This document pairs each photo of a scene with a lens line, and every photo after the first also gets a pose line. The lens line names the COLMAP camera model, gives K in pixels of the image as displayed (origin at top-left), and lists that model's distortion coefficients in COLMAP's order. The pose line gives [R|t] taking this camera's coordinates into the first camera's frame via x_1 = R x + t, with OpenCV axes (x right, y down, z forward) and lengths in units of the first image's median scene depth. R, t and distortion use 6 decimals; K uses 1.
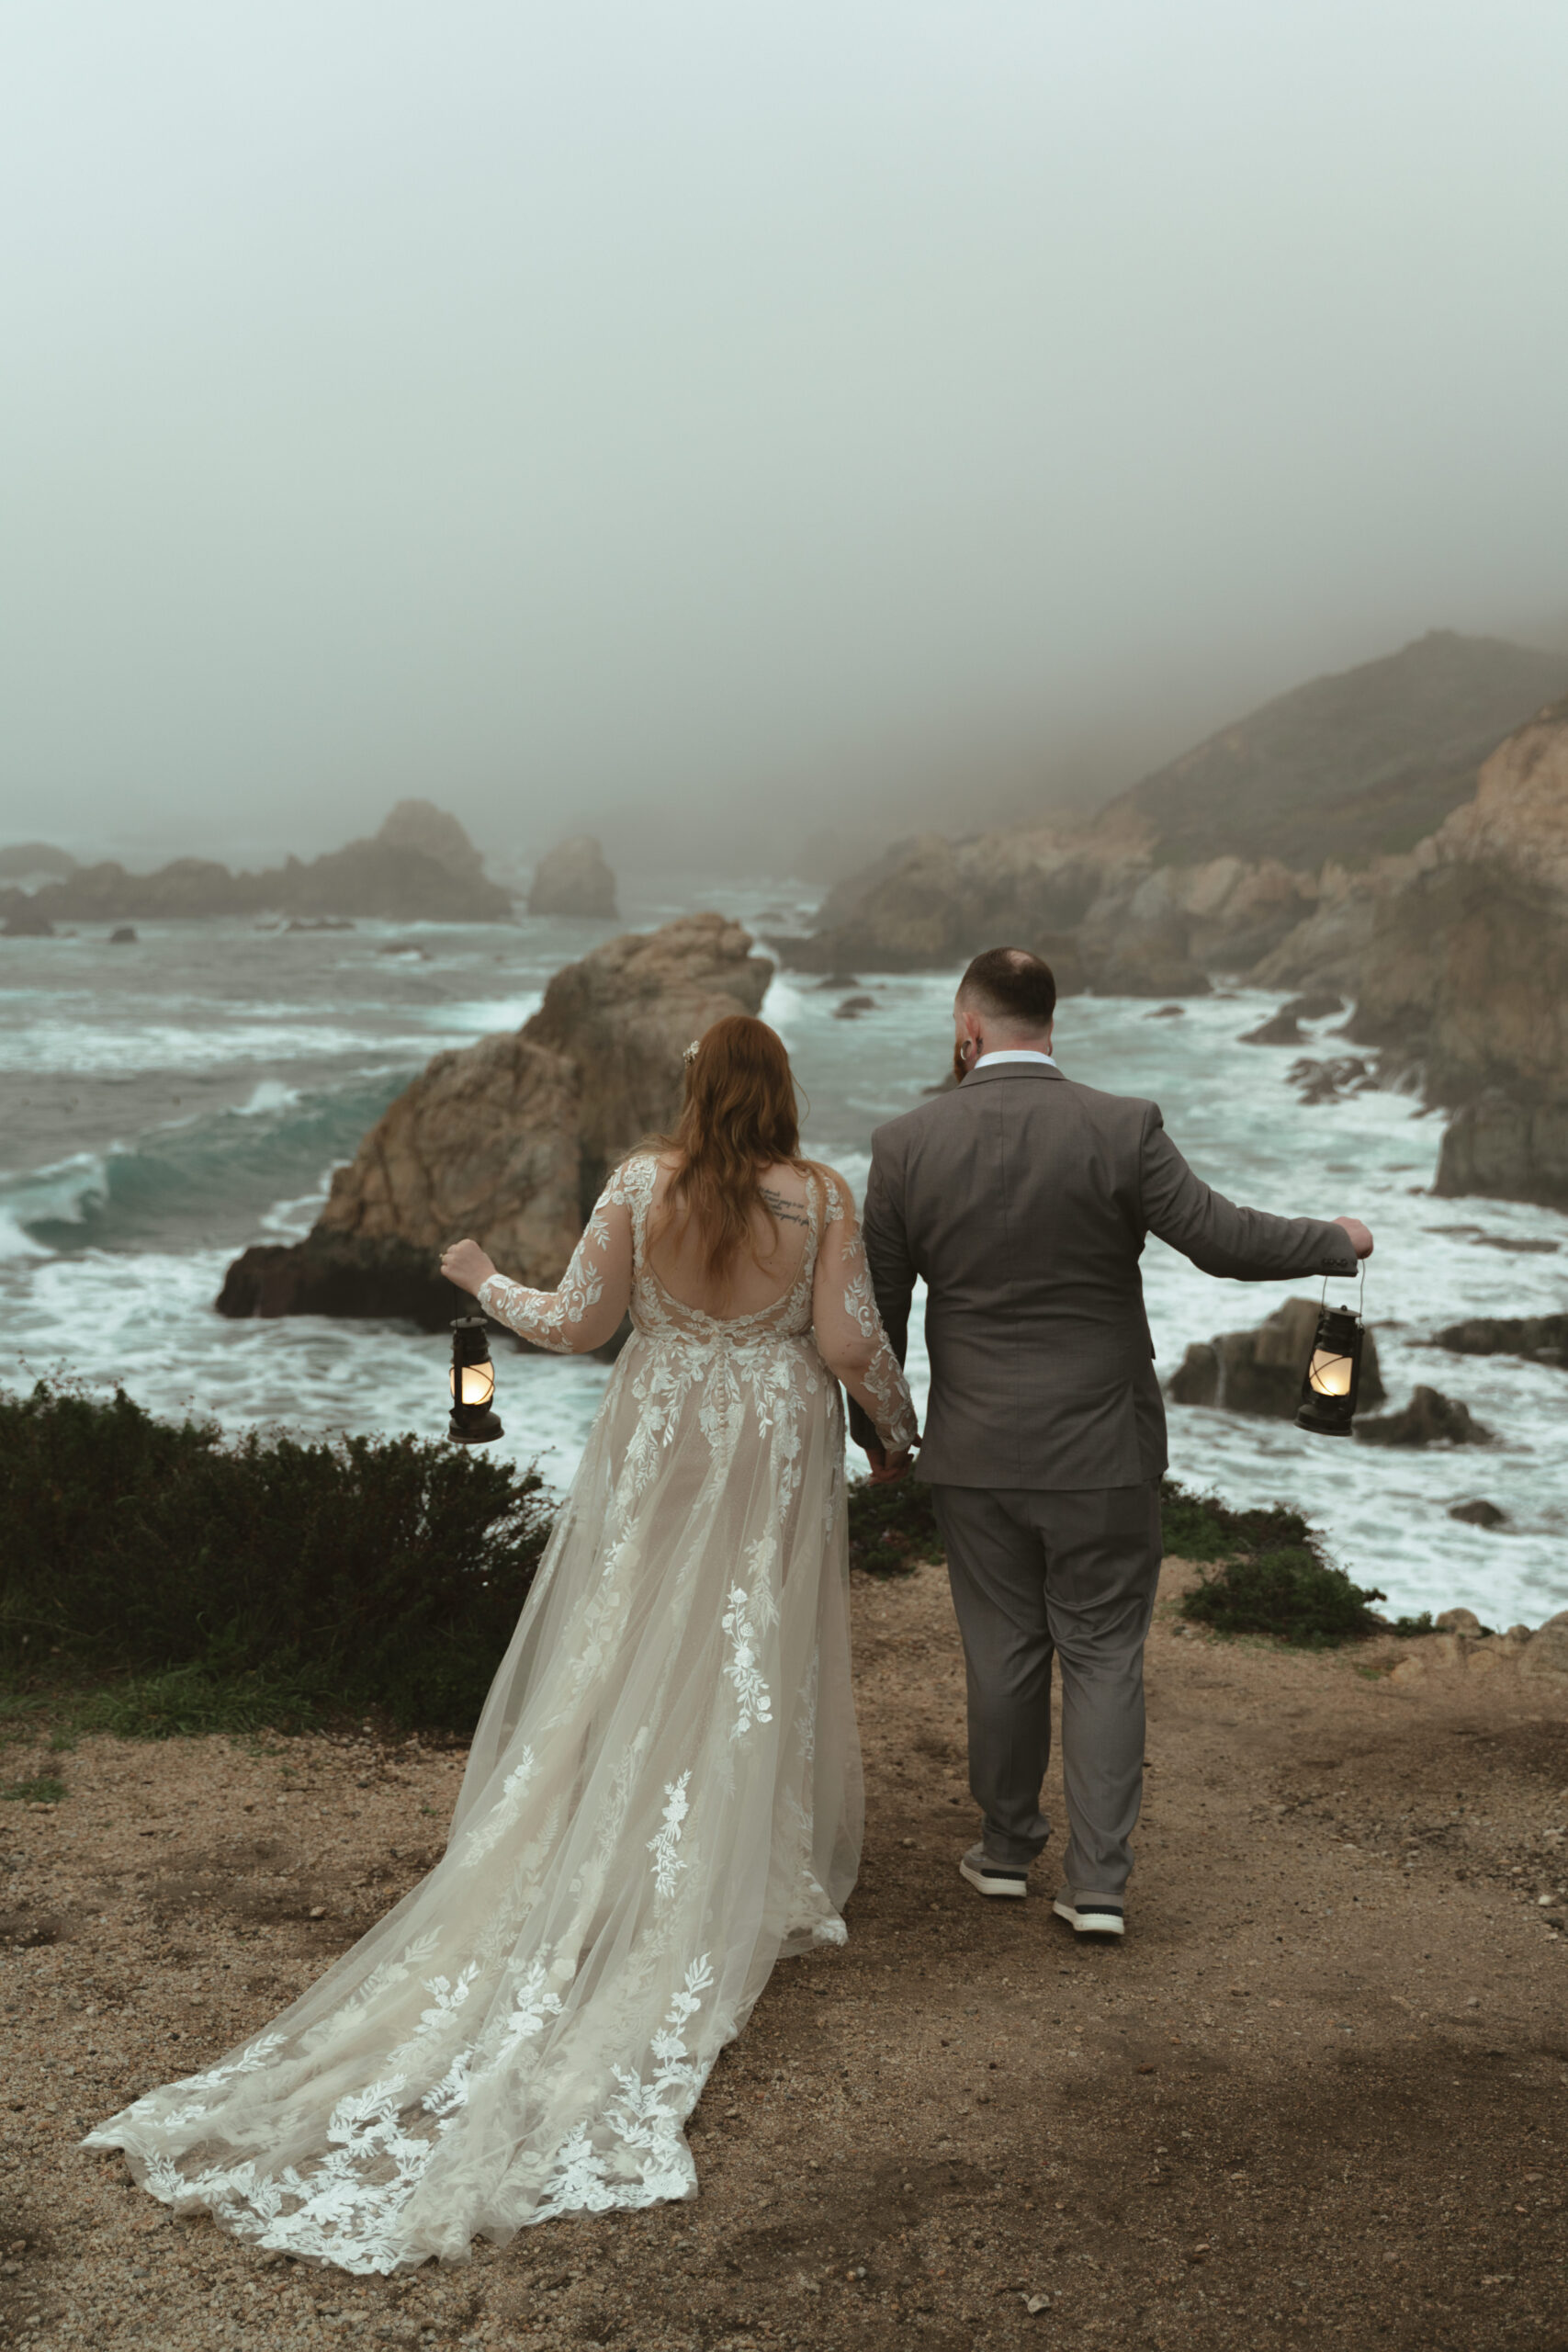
lens RADIAL K [[2496.5, 0, 786.2], [0, 2496.5, 1173.3], [0, 0, 1]] dist [-0.025123, 0.000000]
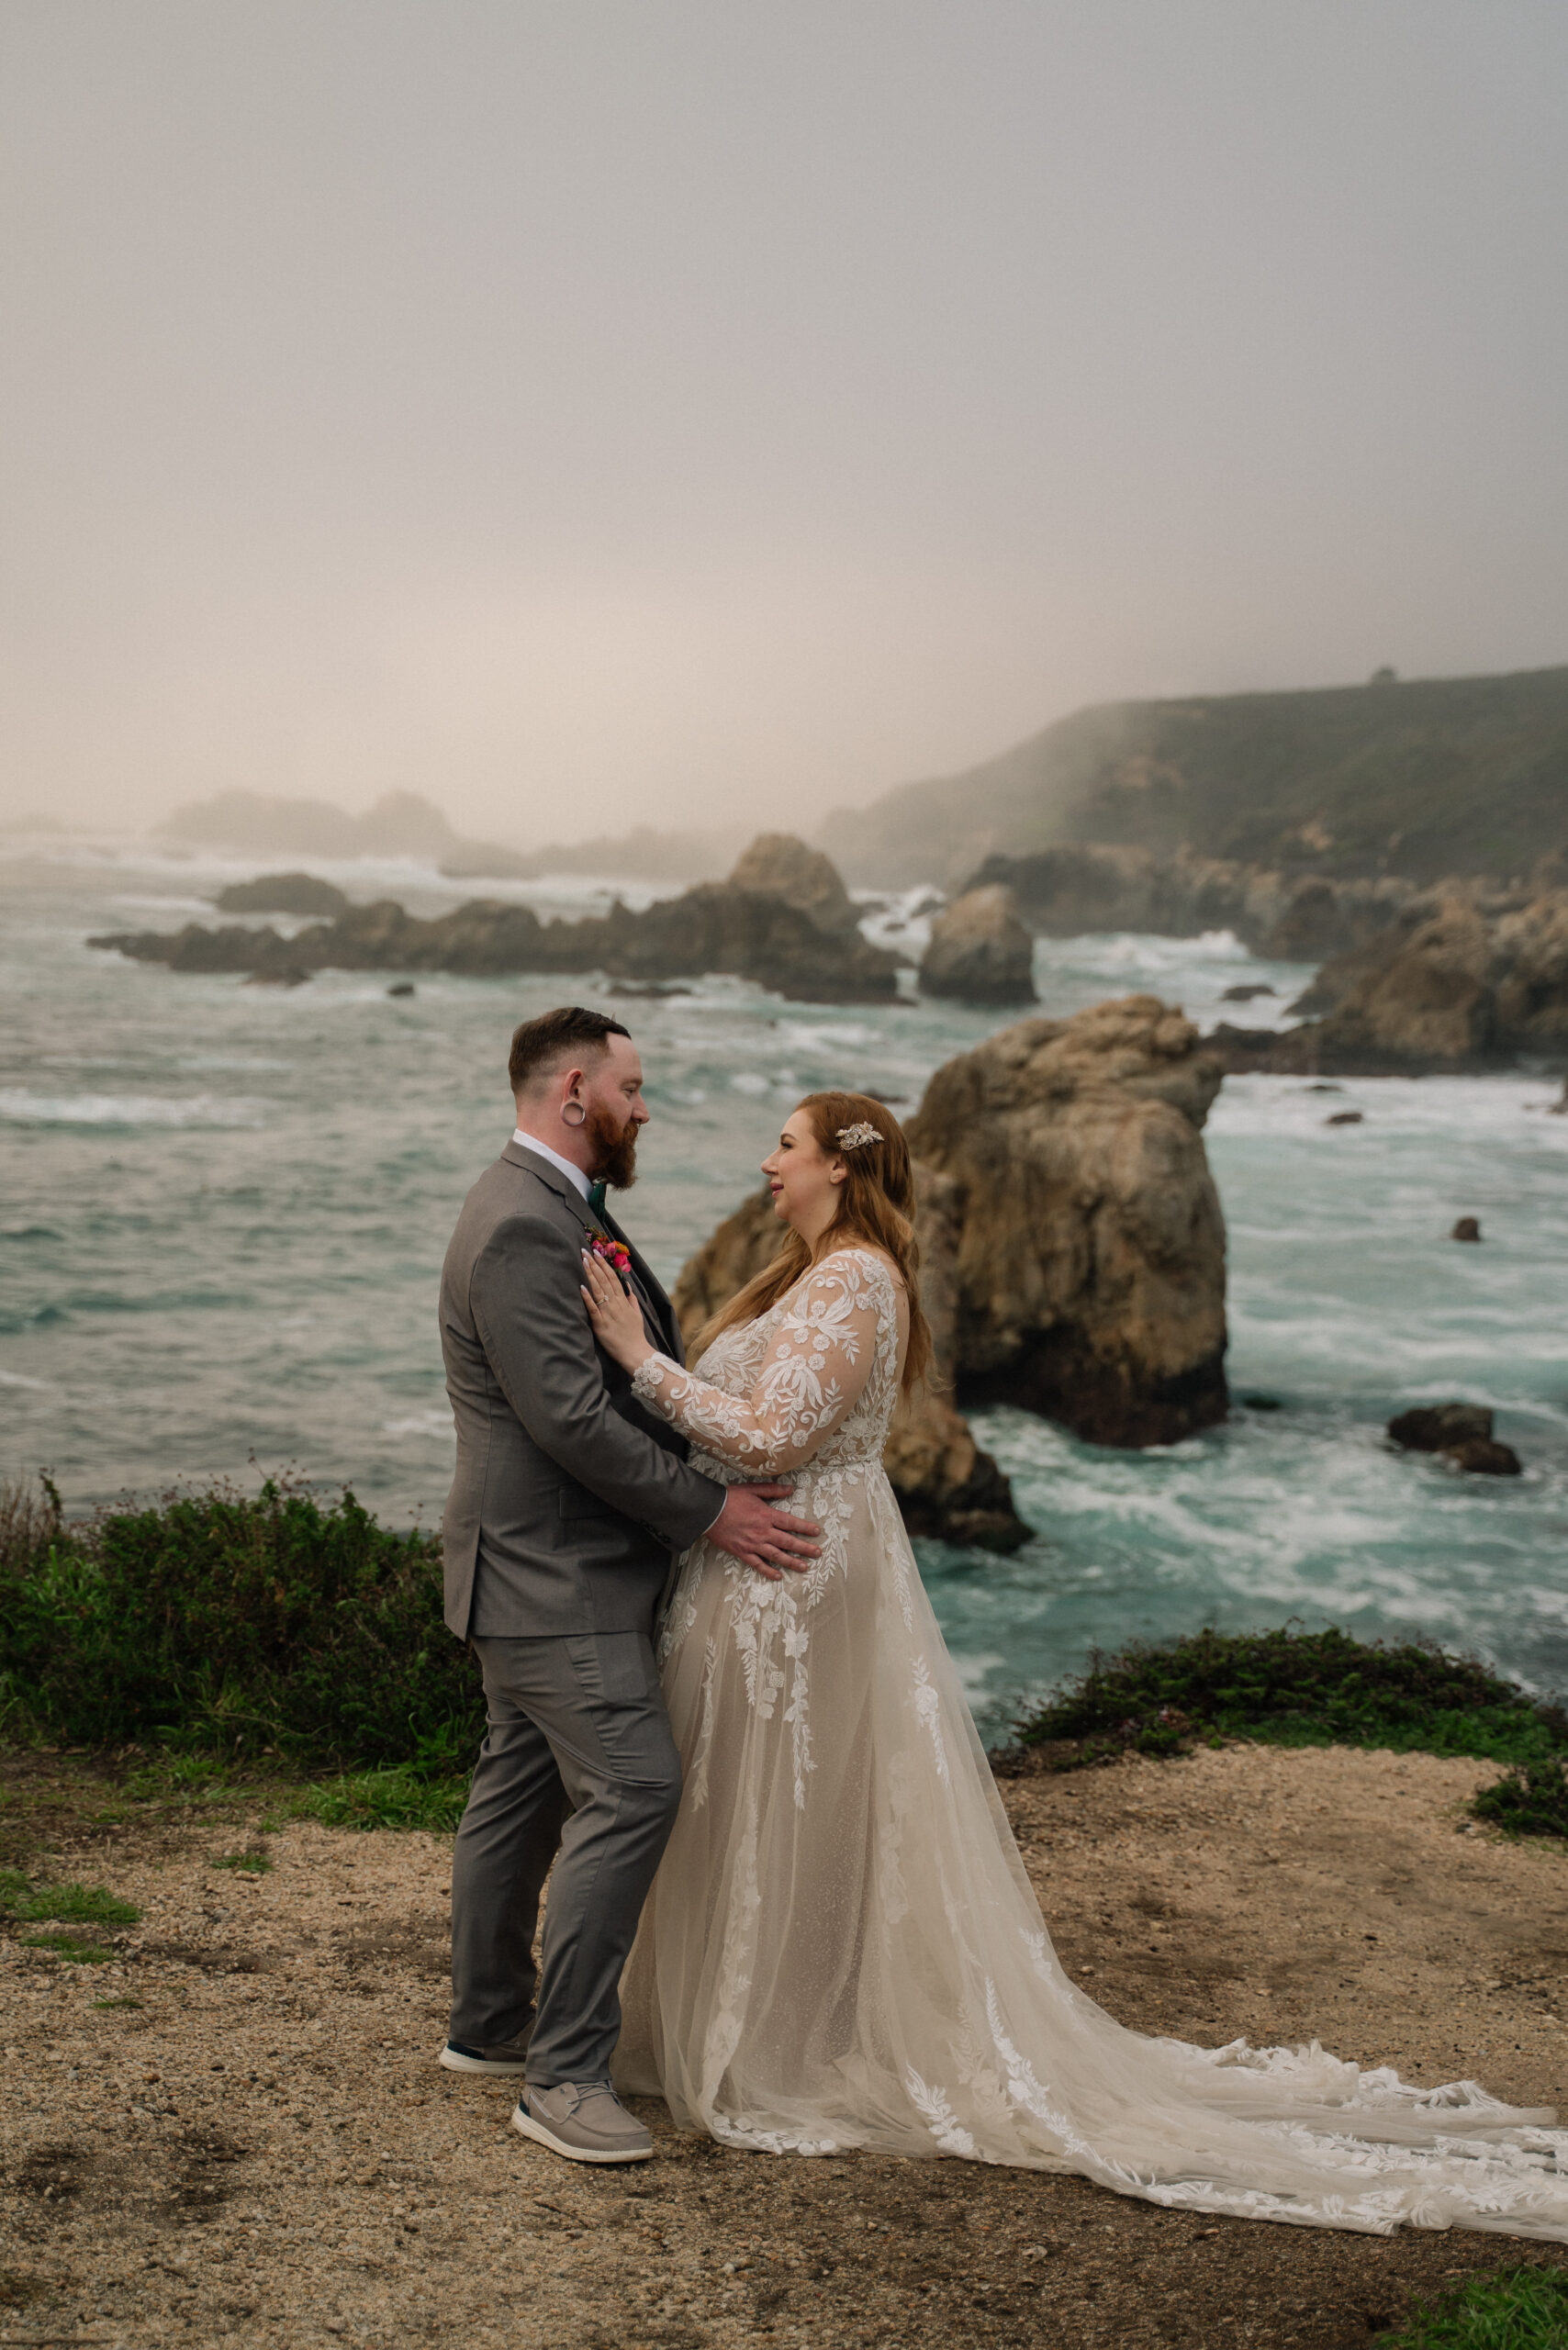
lens RADIAL K [[3330.9, 0, 782.8], [0, 3330.9, 1176.3], [0, 0, 1]] dist [0.019802, 0.000000]
pose [[0.988801, 0.043313, -0.142814, 0.080815], [-0.049947, 0.997817, -0.043197, 0.011567], [0.140631, 0.049846, 0.988807, -0.269765]]
